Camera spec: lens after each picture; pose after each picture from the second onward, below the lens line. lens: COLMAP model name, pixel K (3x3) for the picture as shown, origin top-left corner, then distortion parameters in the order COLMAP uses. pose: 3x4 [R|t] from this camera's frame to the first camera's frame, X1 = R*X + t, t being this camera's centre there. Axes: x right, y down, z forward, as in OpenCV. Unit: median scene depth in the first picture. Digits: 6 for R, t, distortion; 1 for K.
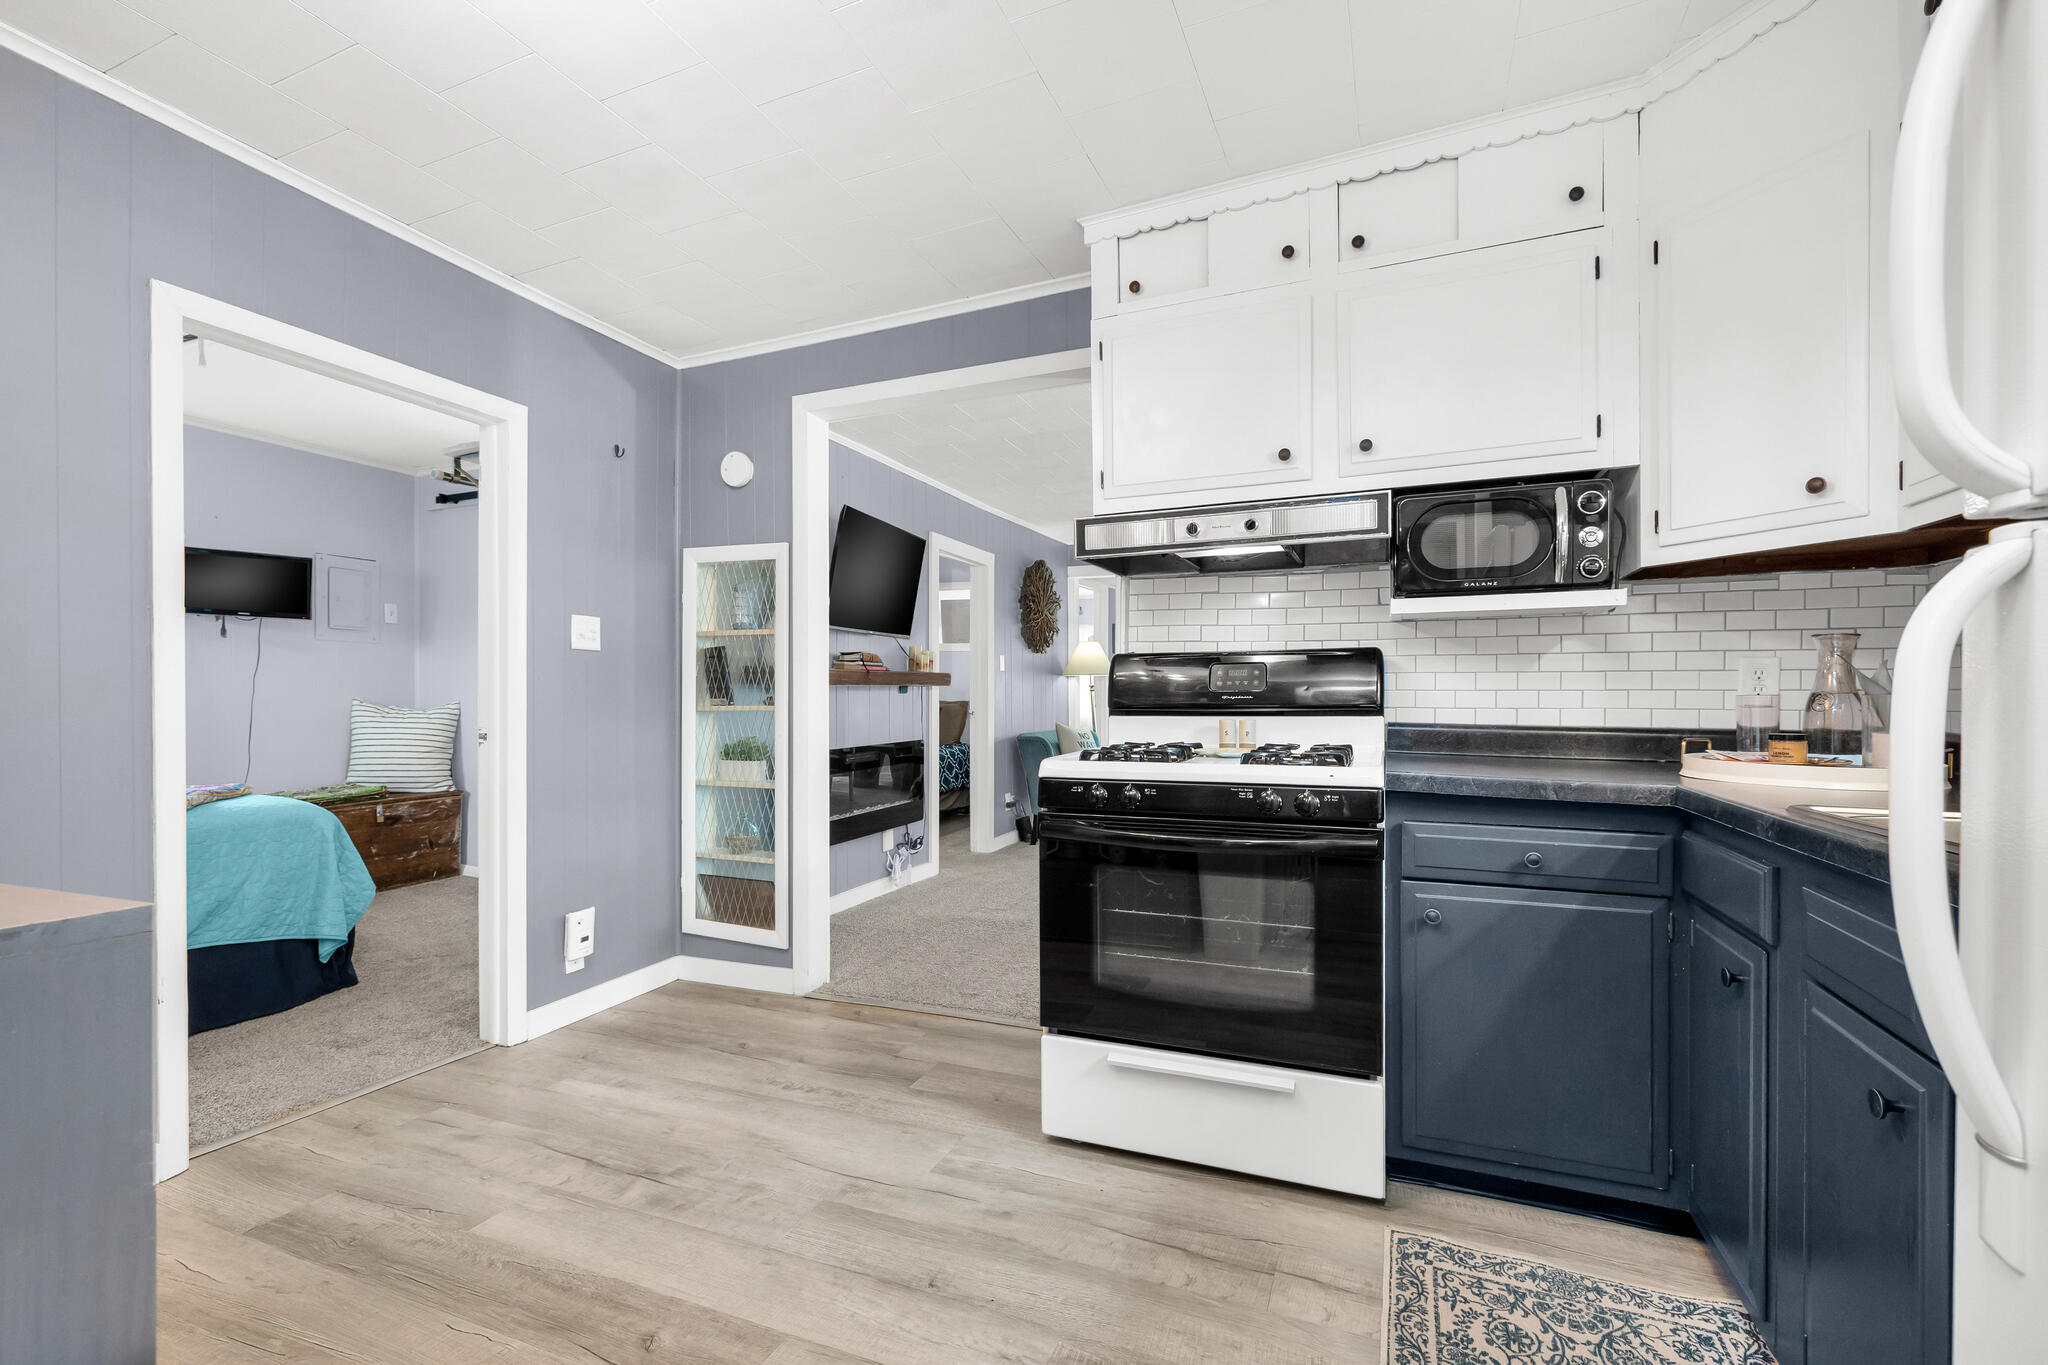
lens RADIAL K [[885.1, 0, 1031.8], [0, 885.1, 701.3], [0, 0, 1]] dist [0.000689, -0.000110]
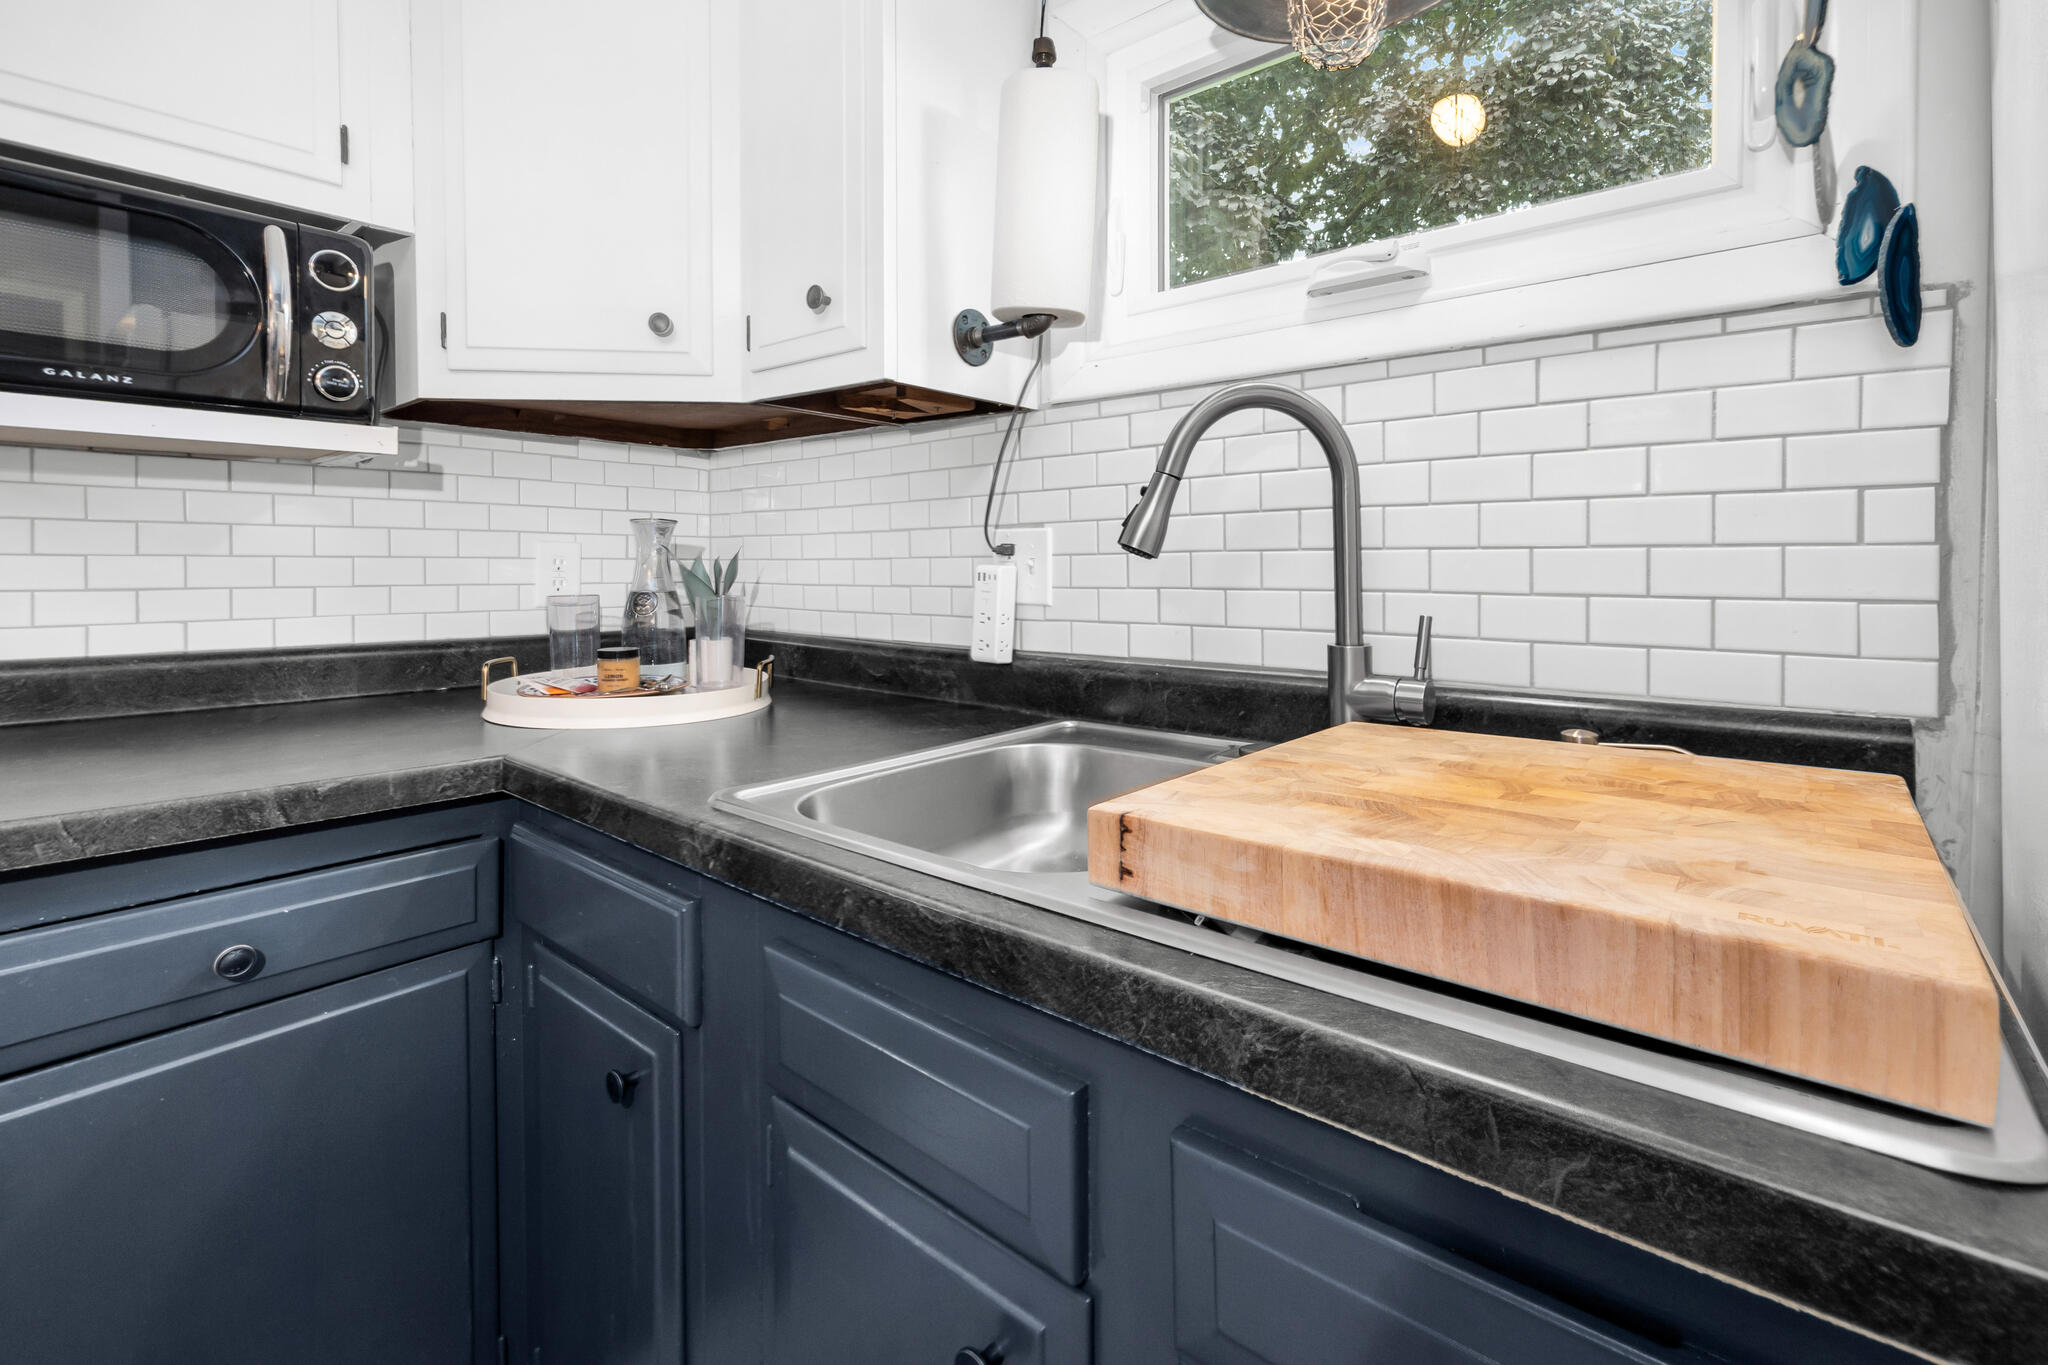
lens RADIAL K [[896.4, 0, 1036.1], [0, 896.4, 581.0], [0, 0, 1]] dist [0.002513, 0.000369]
pose [[0.305716, -0.018674, 0.951940, 0.206174], [0.001905, 0.999818, 0.019002, -0.031057], [-0.952121, -0.003995, 0.305696, 0.377304]]
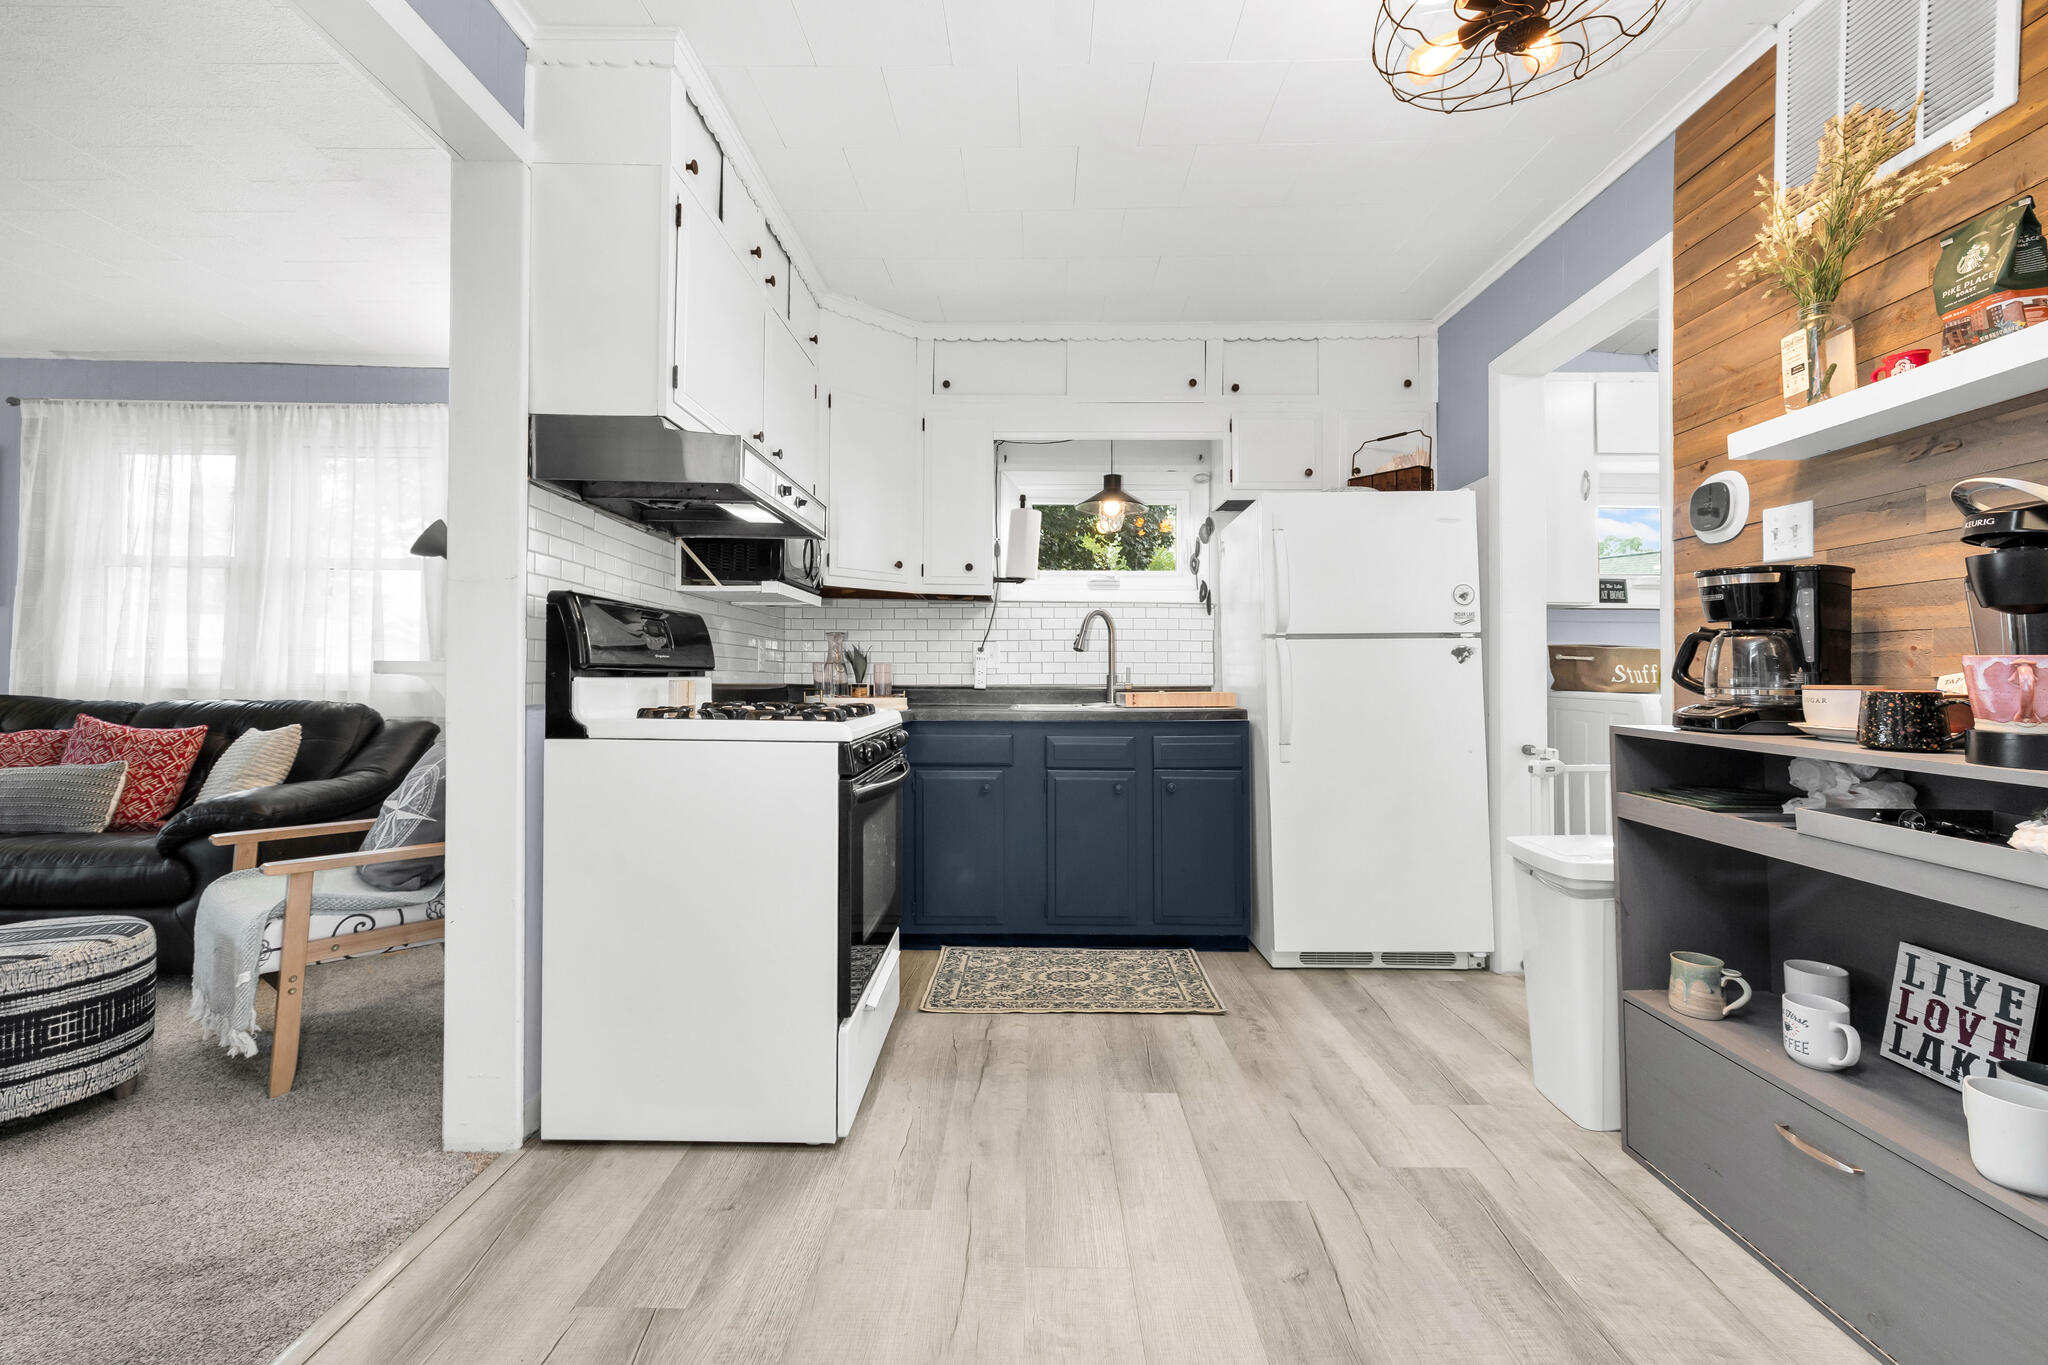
lens RADIAL K [[857.5, 0, 1017.1], [0, 857.5, 691.4], [0, 0, 1]] dist [-0.001456, 0.002878]
pose [[-0.374309, -0.016056, 0.927165, -0.894877], [-0.004822, 0.999870, 0.015369, 0.019571], [-0.927292, 0.001282, -0.374337, 1.225193]]
